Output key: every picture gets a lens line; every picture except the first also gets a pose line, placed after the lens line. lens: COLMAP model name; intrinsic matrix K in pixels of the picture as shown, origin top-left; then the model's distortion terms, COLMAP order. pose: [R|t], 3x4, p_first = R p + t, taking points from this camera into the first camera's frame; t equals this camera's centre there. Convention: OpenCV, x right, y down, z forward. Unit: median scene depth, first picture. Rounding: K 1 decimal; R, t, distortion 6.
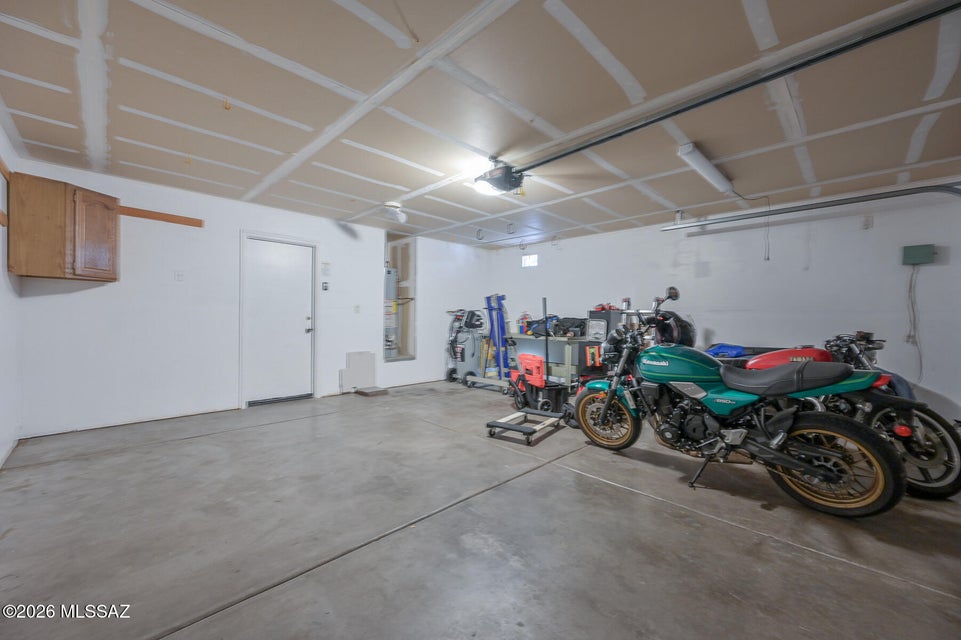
lens RADIAL K [[384.3, 0, 481.8], [0, 384.3, 322.2], [0, 0, 1]] dist [-0.001299, 0.000027]
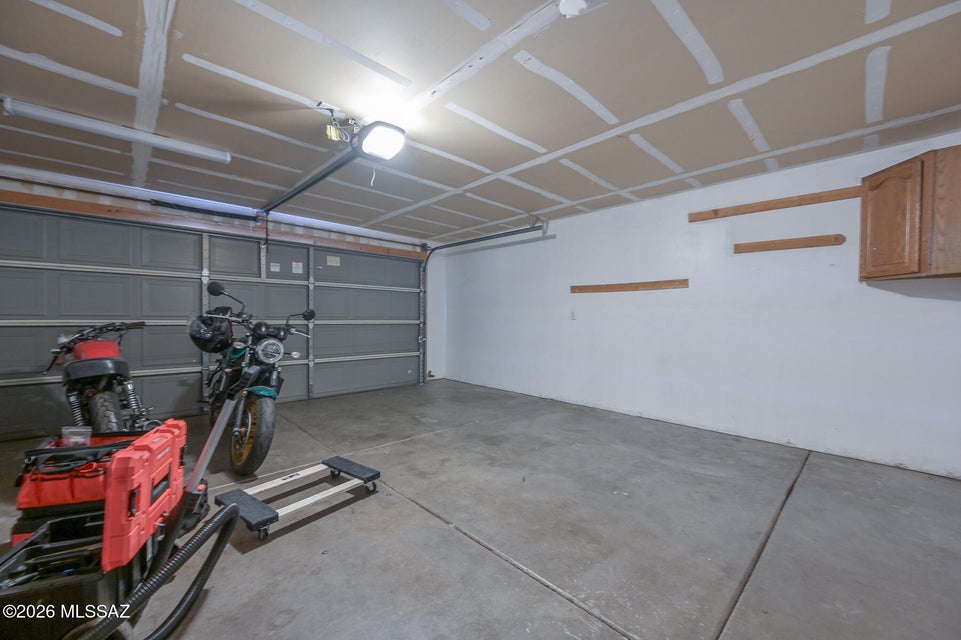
lens RADIAL K [[384.3, 0, 481.8], [0, 384.3, 322.2], [0, 0, 1]] dist [-0.001299, 0.000027]
pose [[-0.999465, -0.021317, 0.024821, -0.217550], [-0.020756, 0.999528, 0.022655, -0.023197], [-0.025292, 0.022127, -0.999435, 2.008355]]
